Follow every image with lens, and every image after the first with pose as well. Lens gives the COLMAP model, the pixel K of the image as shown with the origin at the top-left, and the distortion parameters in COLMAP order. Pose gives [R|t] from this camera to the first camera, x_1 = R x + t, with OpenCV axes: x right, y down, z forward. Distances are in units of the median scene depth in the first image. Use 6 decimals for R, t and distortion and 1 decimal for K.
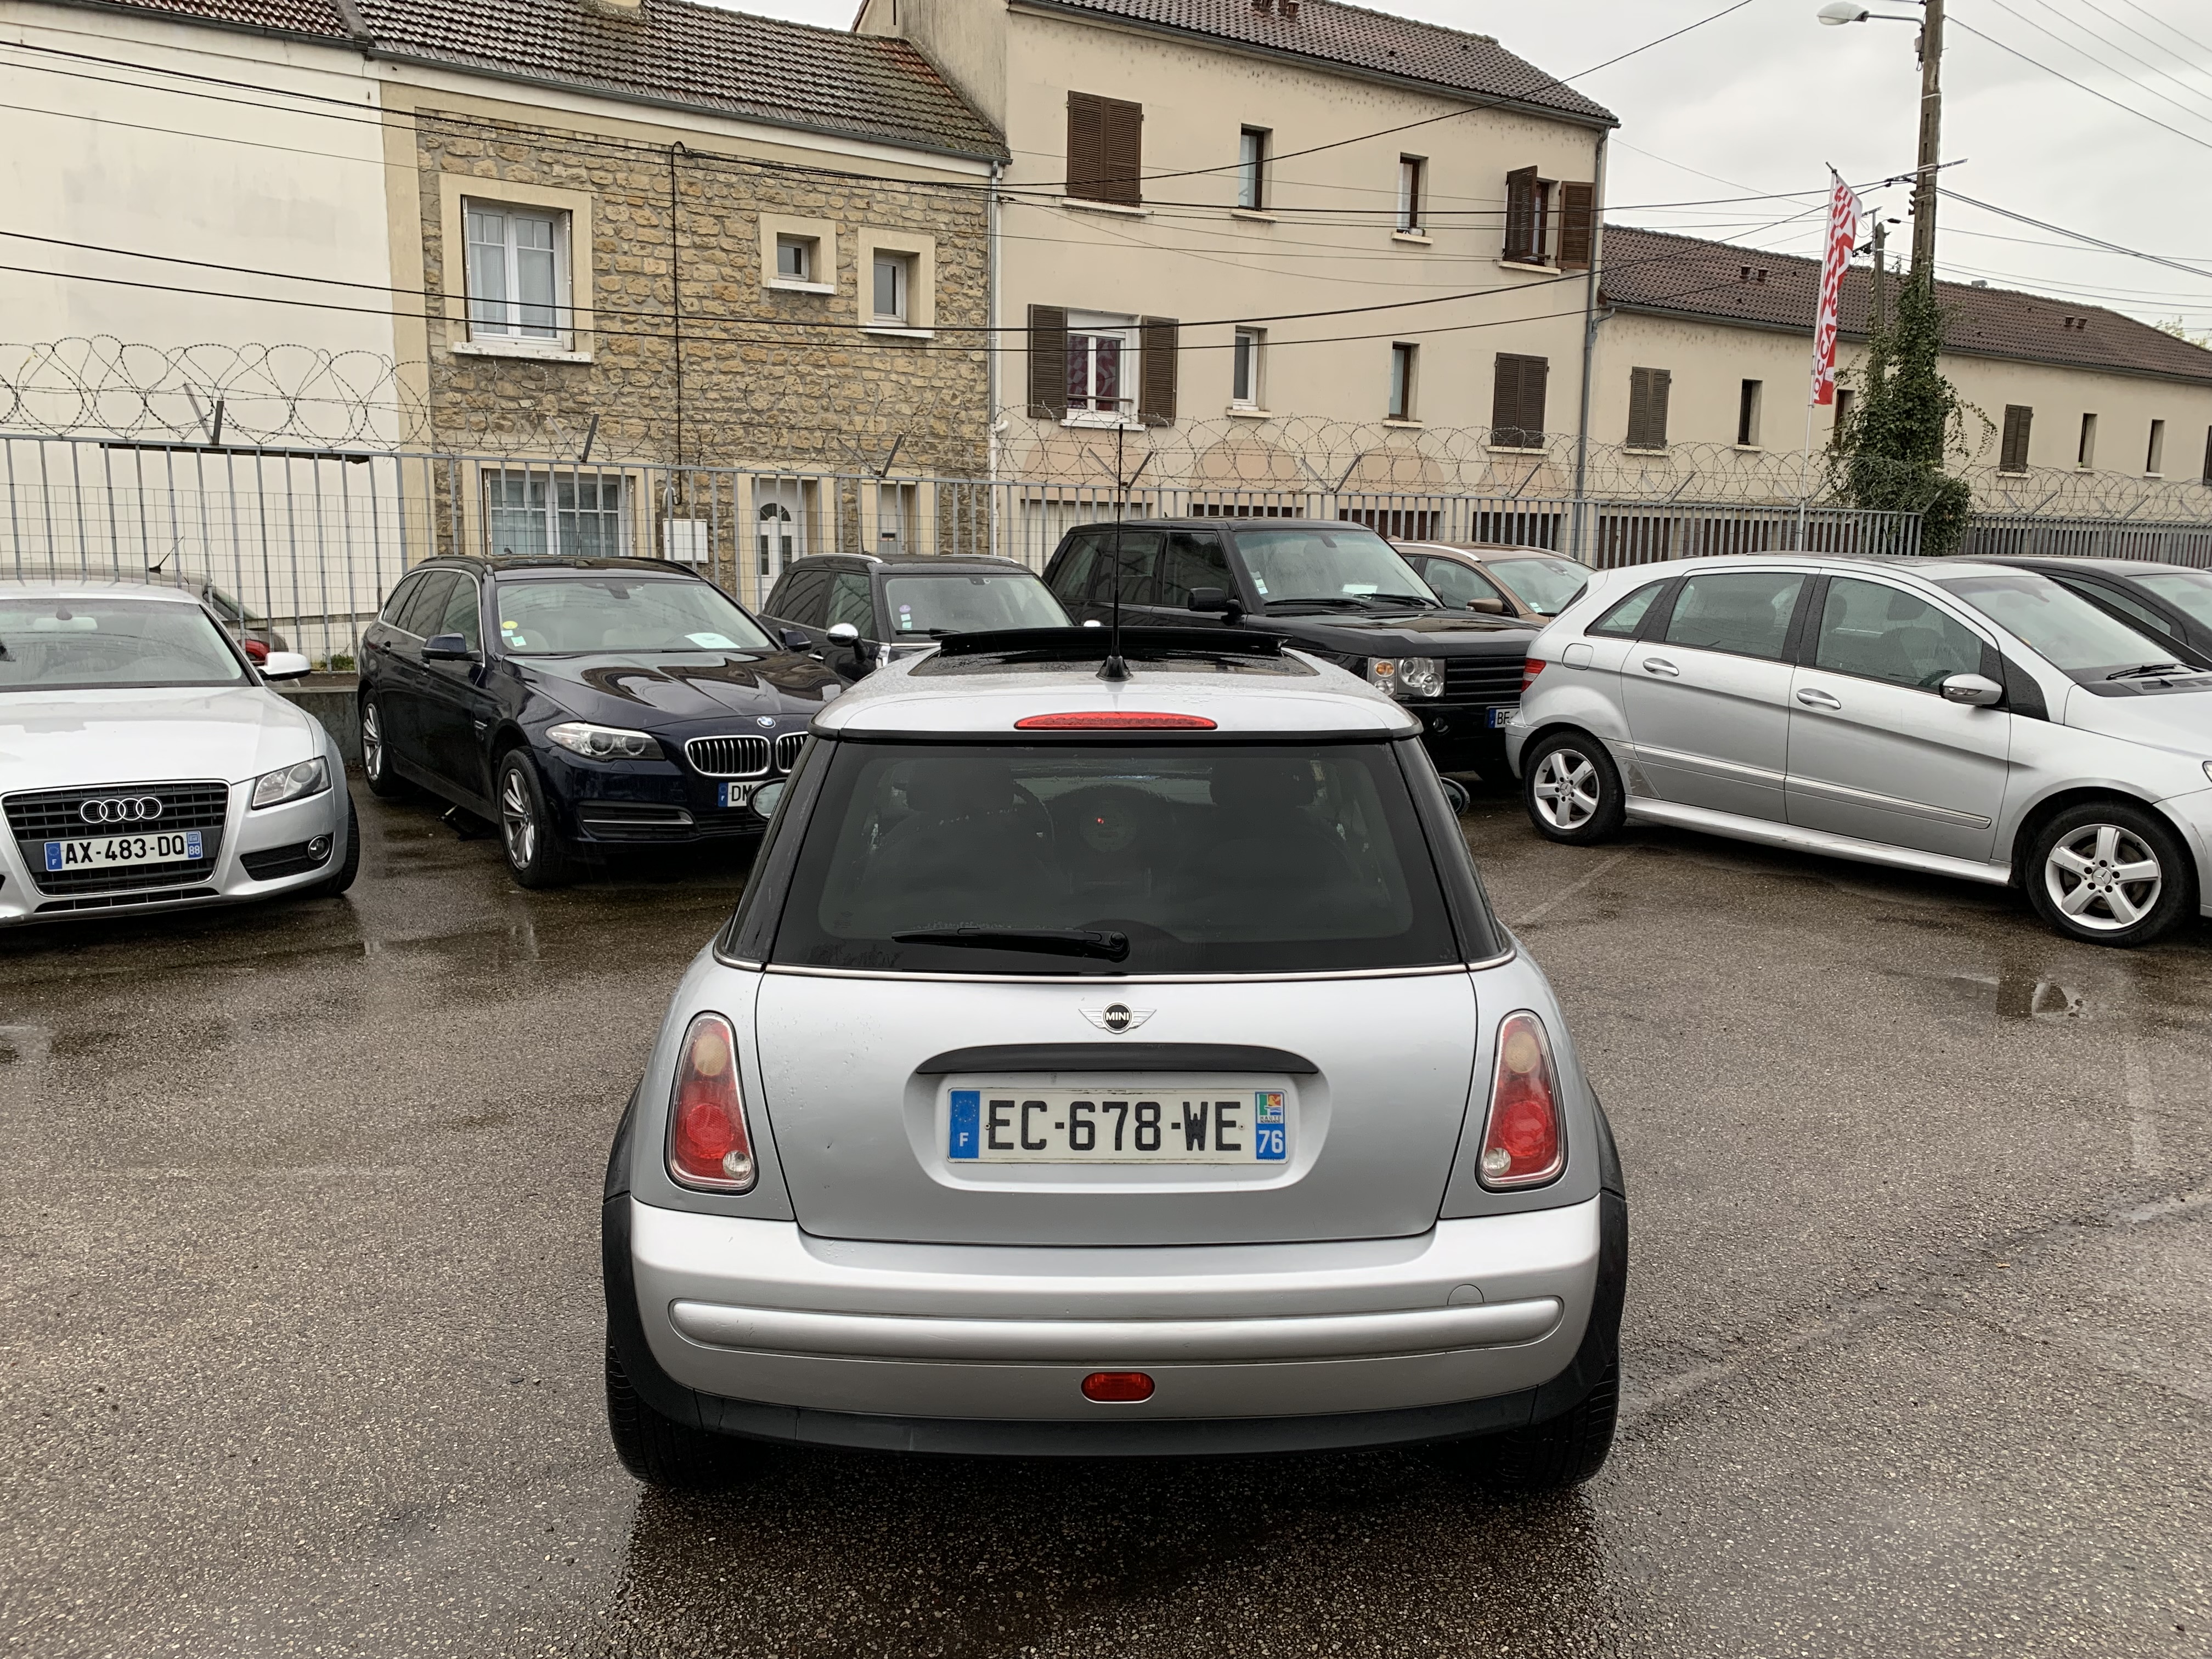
lens RADIAL K [[1688.7, 0, 1116.4], [0, 1688.7, 823.8], [0, 0, 1]] dist [0.029050, -0.024027]
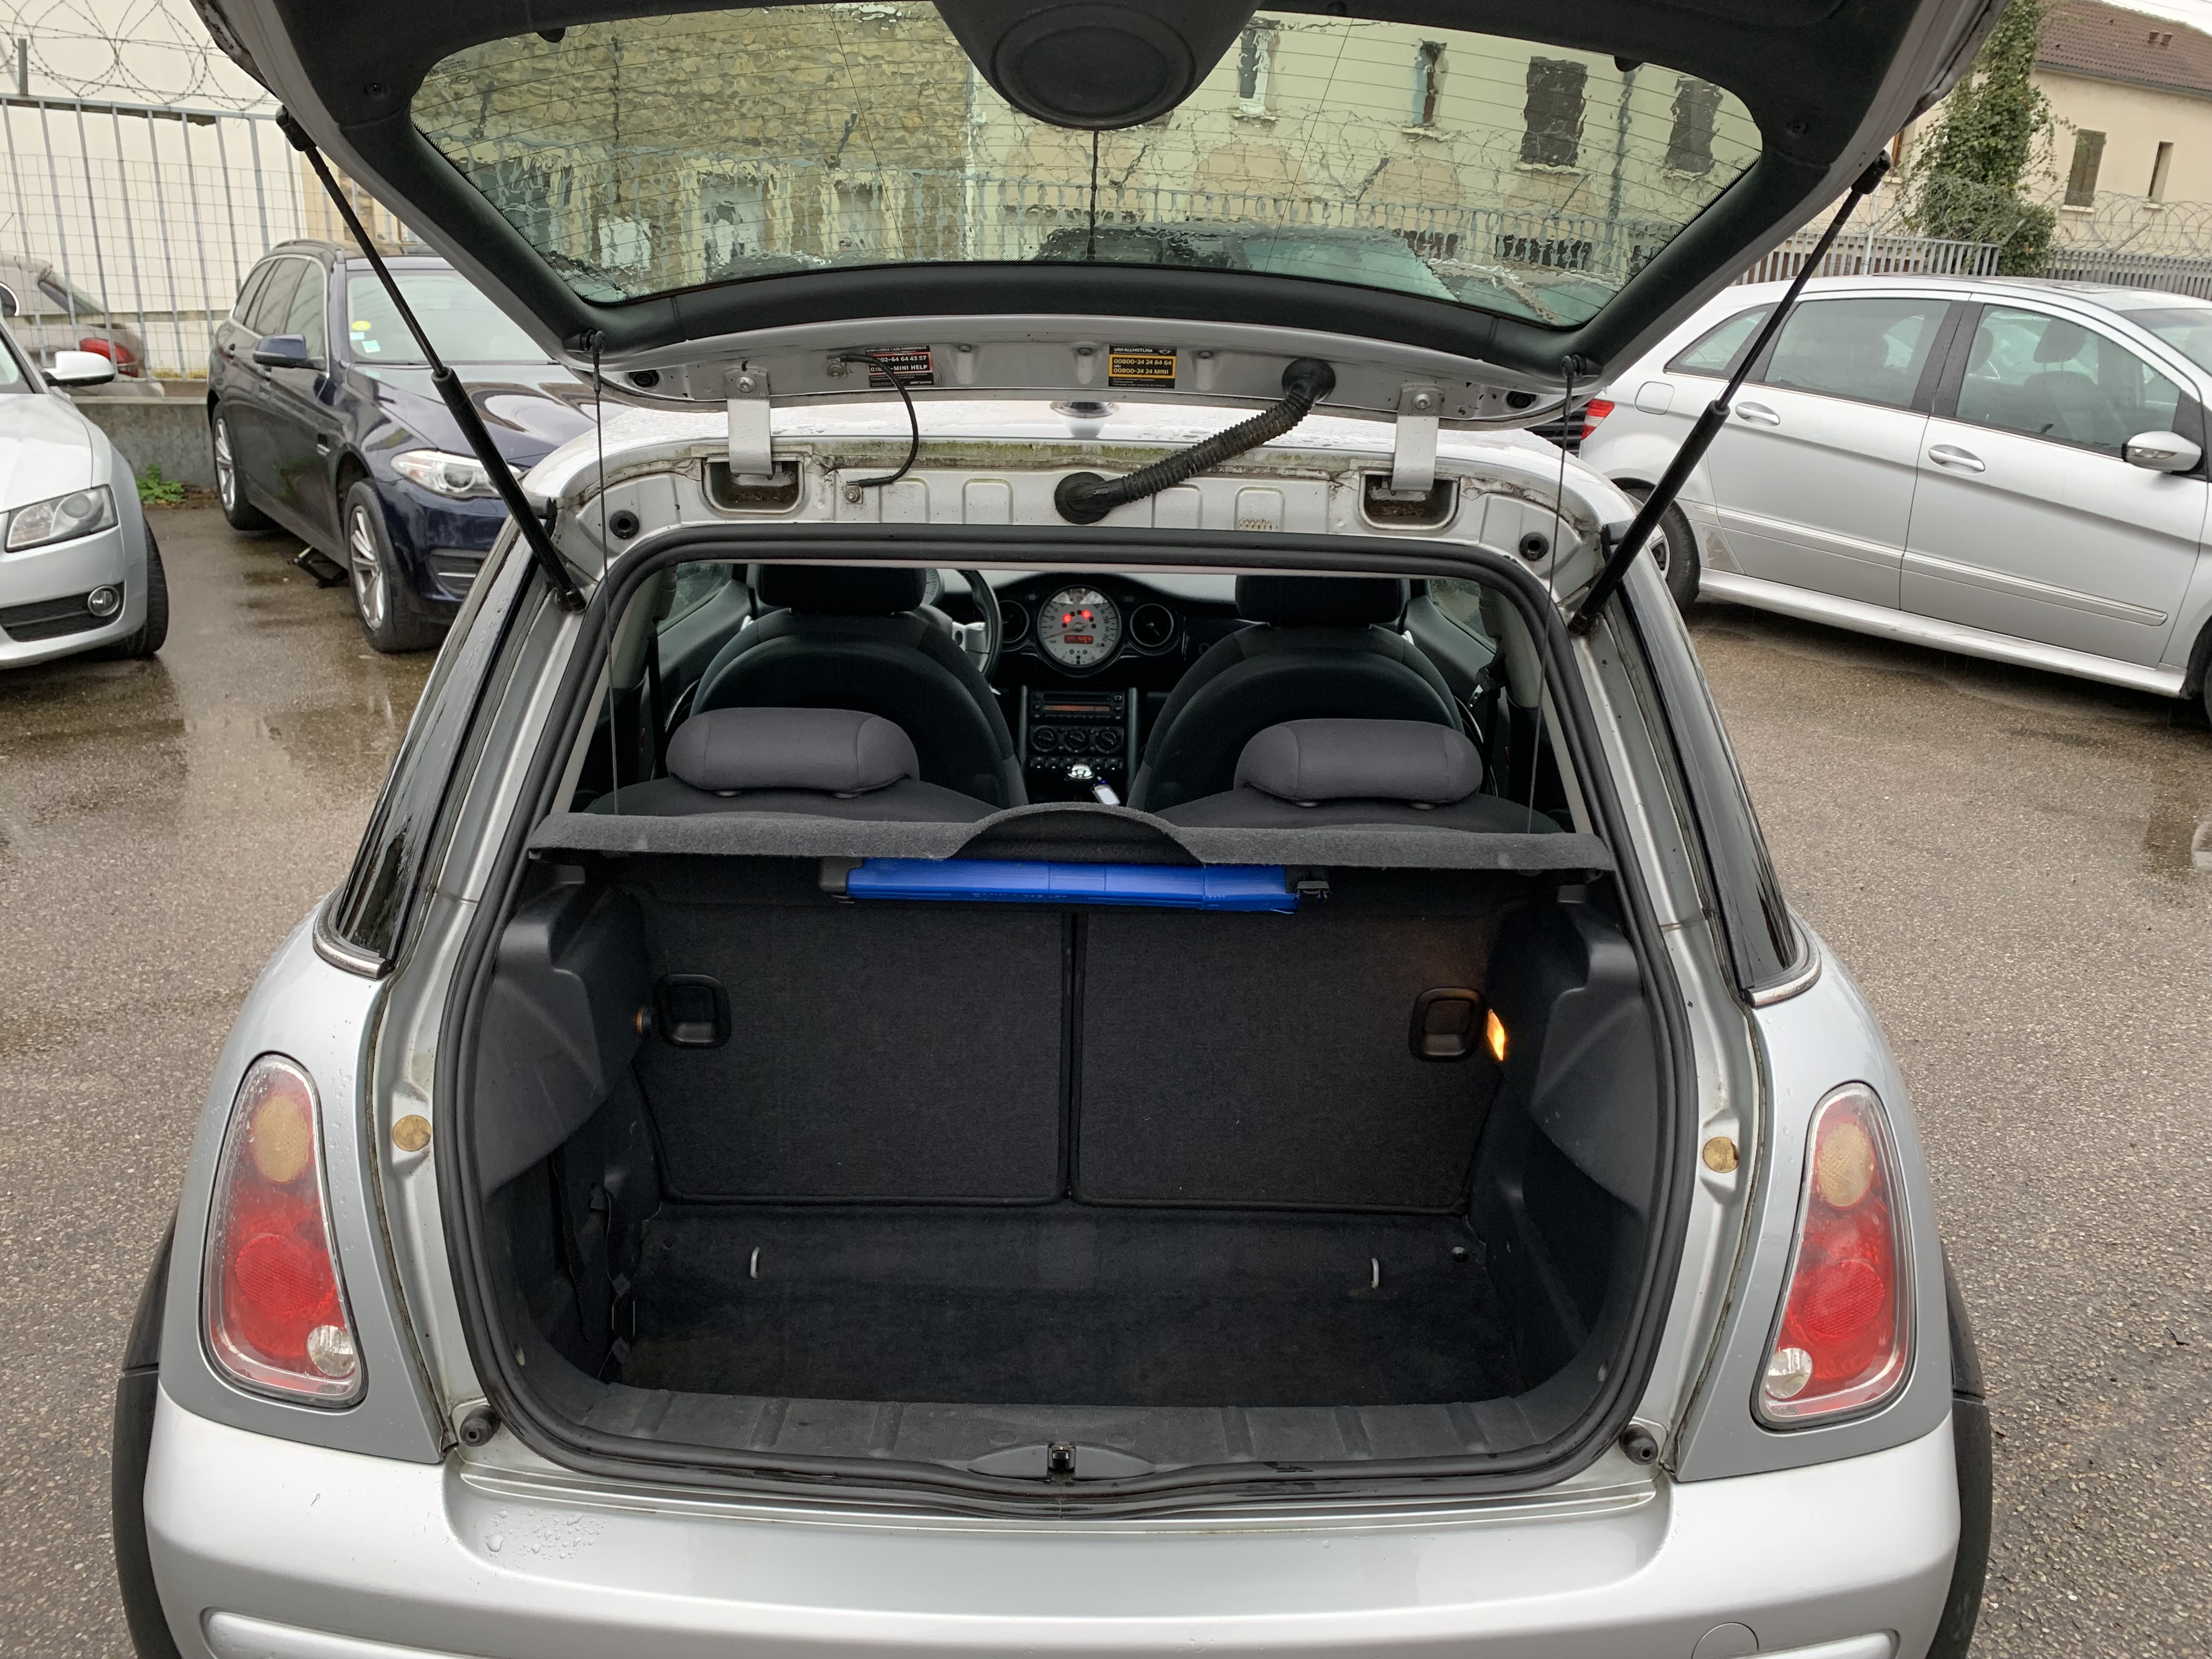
lens RADIAL K [[1688.7, 0, 1108.0], [0, 1688.7, 812.6], [0, 0, 1]] dist [0.029050, -0.024027]
pose [[0.999699, 0.023097, 0.008307, 0.000819], [-0.024064, 0.988979, 0.146086, -0.006302], [-0.004841, -0.146241, 0.989237, 0.072846]]
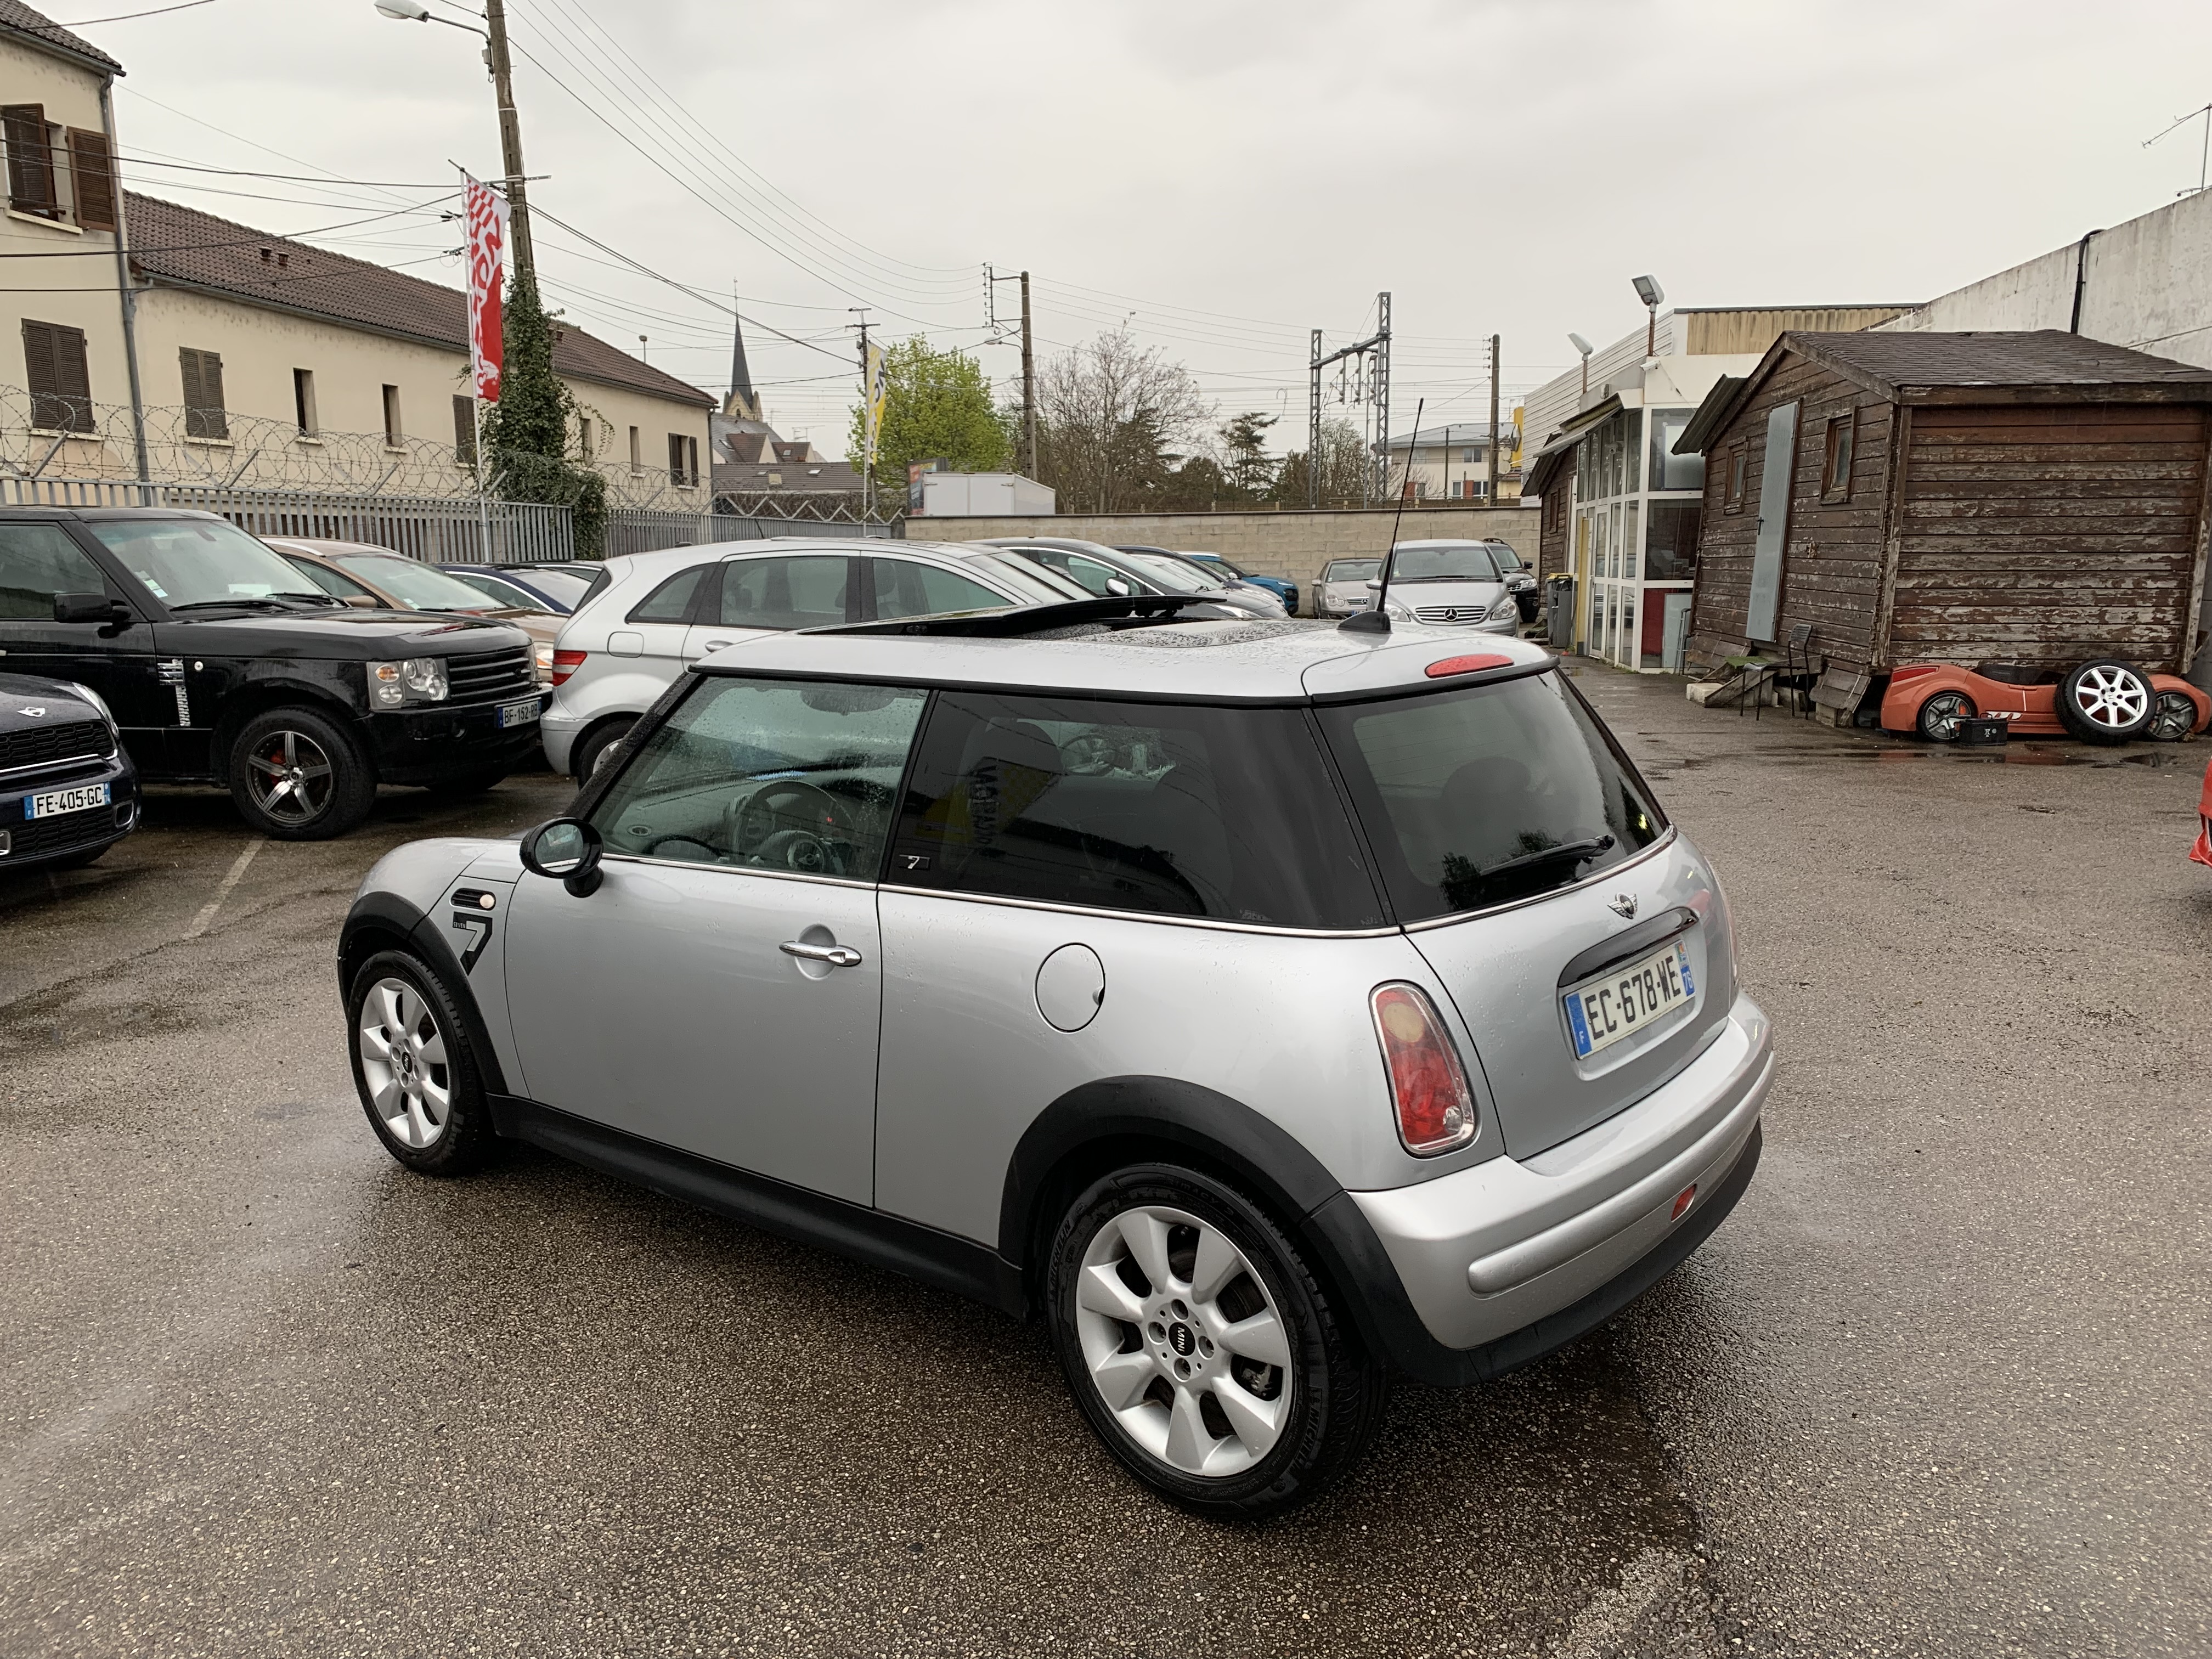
lens RADIAL K [[1688.7, 0, 1102.2], [0, 1688.7, 832.2], [0, 0, 1]] dist [0.029050, -0.024027]
pose [[0.644231, -0.147232, 0.750526, -0.157146], [0.142620, 0.987210, 0.071242, -0.010246], [-0.751416, 0.061144, 0.656990, 0.069474]]
